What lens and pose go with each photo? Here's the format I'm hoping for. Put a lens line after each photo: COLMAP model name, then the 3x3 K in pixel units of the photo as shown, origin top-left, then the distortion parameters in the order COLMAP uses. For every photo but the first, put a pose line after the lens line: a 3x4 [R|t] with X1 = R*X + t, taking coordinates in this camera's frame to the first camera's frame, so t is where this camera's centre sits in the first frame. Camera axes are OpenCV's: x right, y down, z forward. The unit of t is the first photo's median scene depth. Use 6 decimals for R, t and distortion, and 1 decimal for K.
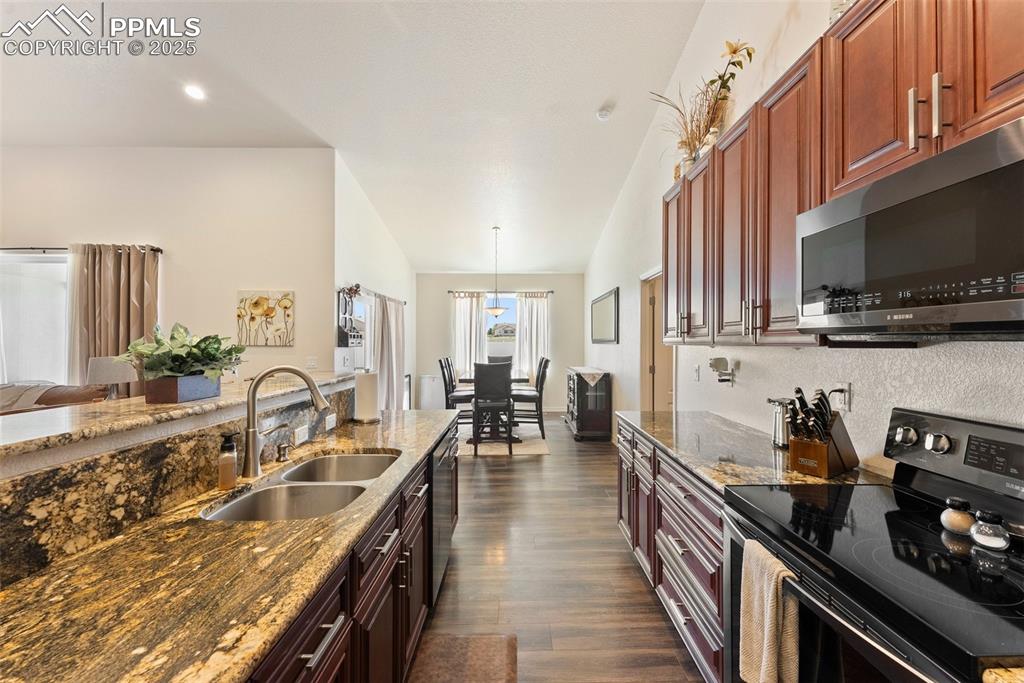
lens RADIAL K [[415.2, 0, 524.9], [0, 415.2, 340.6], [0, 0, 1]] dist [-0.000997, -0.000487]
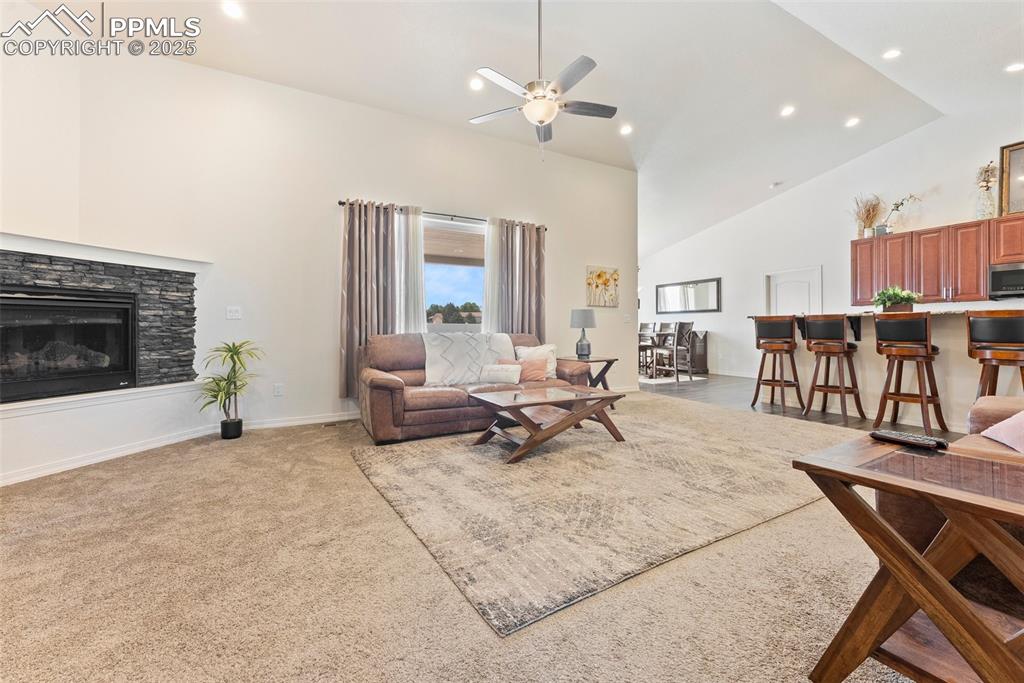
lens RADIAL K [[415.2, 0, 524.9], [0, 415.2, 340.6], [0, 0, 1]] dist [-0.000997, -0.000487]
pose [[0.872406, -0.017865, 0.488455, -1.545799], [0.005464, 0.999626, 0.026801, 0.090051], [-0.488751, -0.020713, 0.872177, -0.097751]]
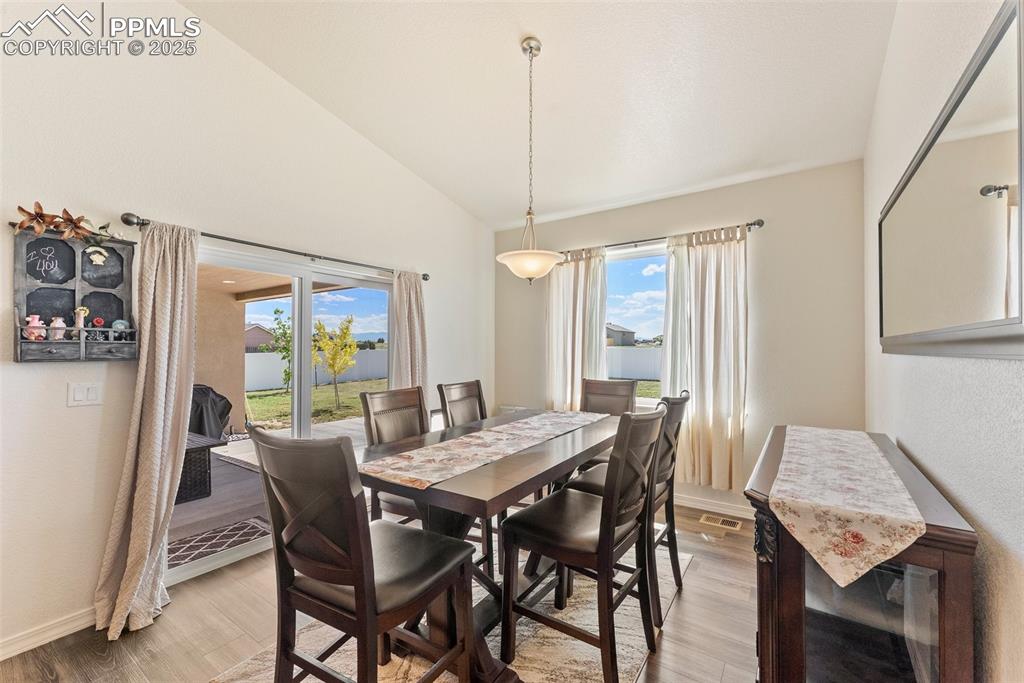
lens RADIAL K [[415.2, 0, 524.9], [0, 415.2, 340.6], [0, 0, 1]] dist [-0.000997, -0.000487]
pose [[0.818324, -0.012955, -0.574612, 0.195028], [0.005421, 0.999875, -0.014823, 0.001935], [0.574732, 0.009015, 0.818292, 0.961085]]
